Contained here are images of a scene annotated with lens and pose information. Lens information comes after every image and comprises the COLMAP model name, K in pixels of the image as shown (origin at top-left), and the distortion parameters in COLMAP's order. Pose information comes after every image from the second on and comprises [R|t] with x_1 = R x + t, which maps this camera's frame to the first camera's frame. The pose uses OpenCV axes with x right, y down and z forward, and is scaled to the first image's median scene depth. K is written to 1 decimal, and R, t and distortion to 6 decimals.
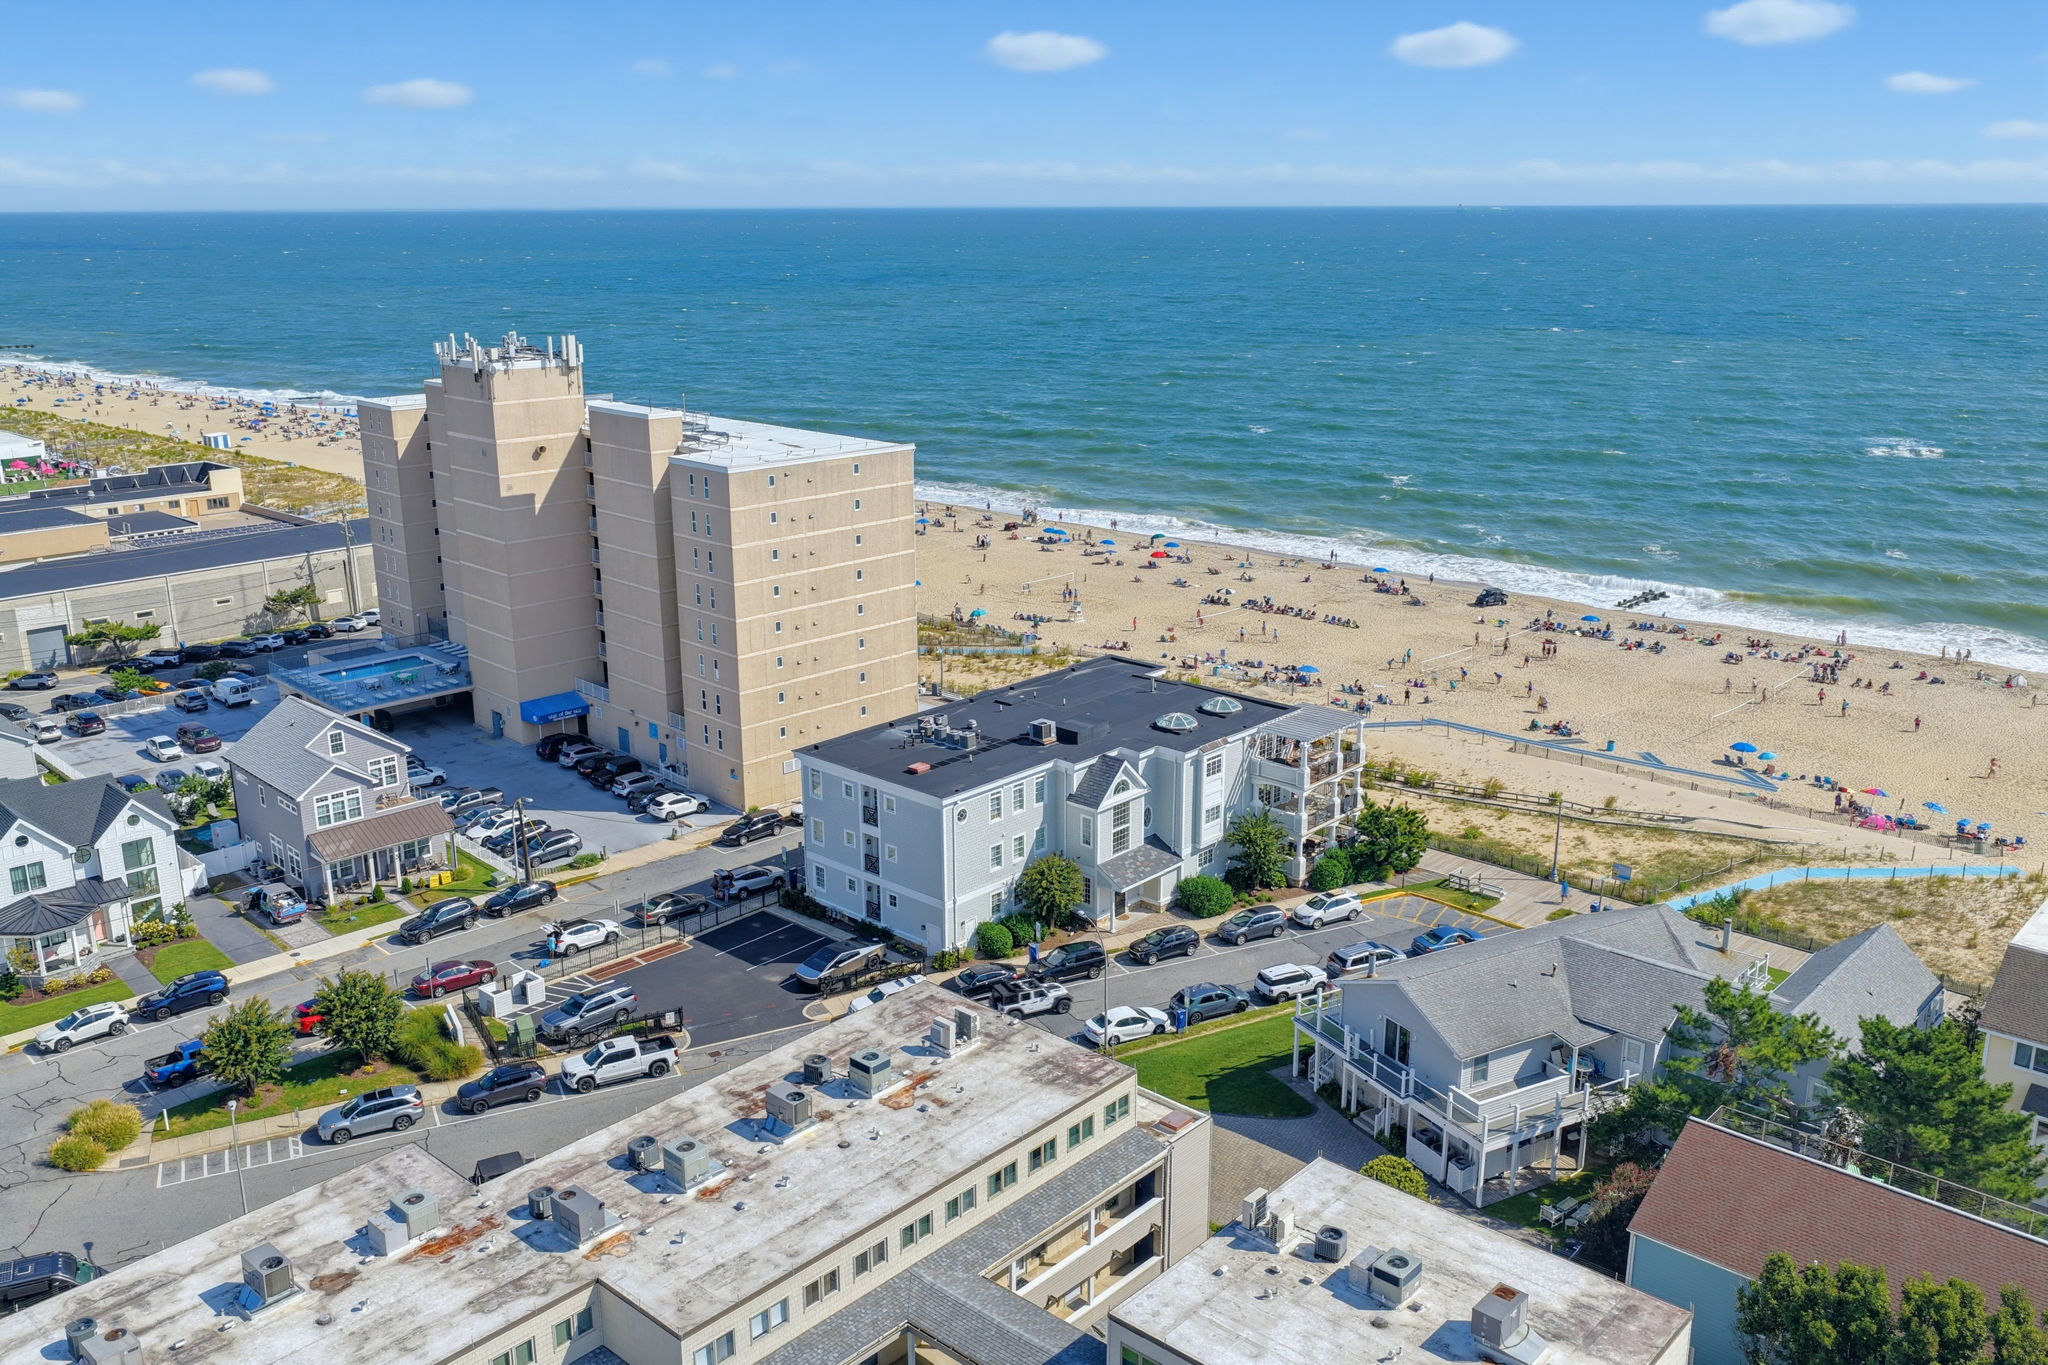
lens RADIAL K [[1699.2, 0, 1025.2], [0, 1699.2, 679.1], [0, 0, 1]] dist [-0.012813, 0.038944]
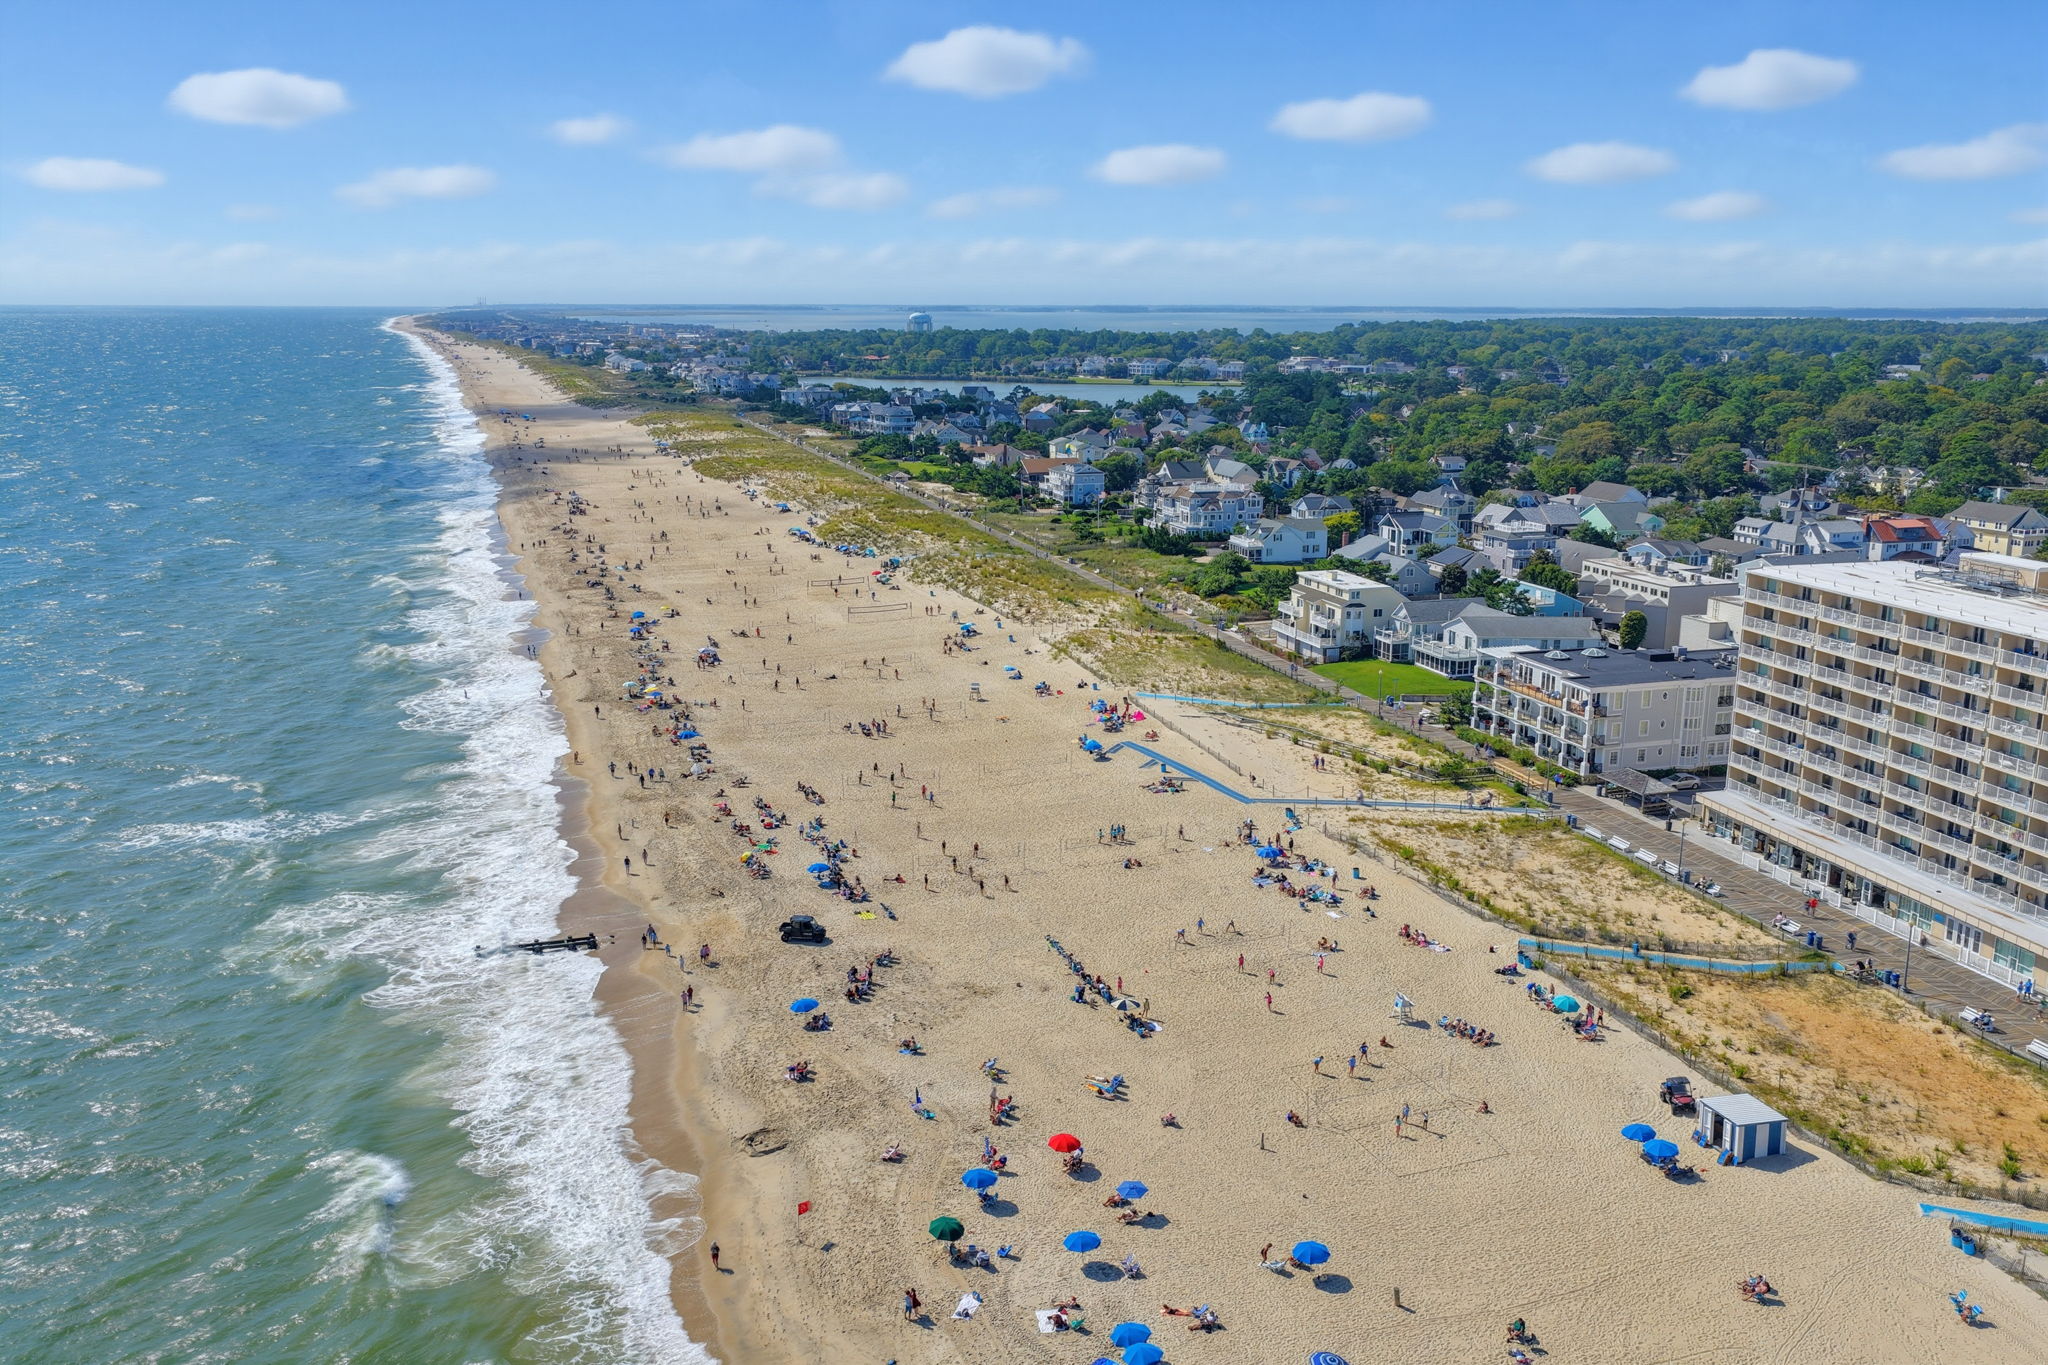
lens RADIAL K [[1699.2, 0, 1025.4], [0, 1699.2, 694.5], [0, 0, 1]] dist [-0.012813, 0.038944]
pose [[-0.866775, -0.111855, 0.485993, -0.262814], [0.134925, 0.885578, 0.444463, -0.805549], [-0.480100, 0.450822, -0.752505, 2.646237]]
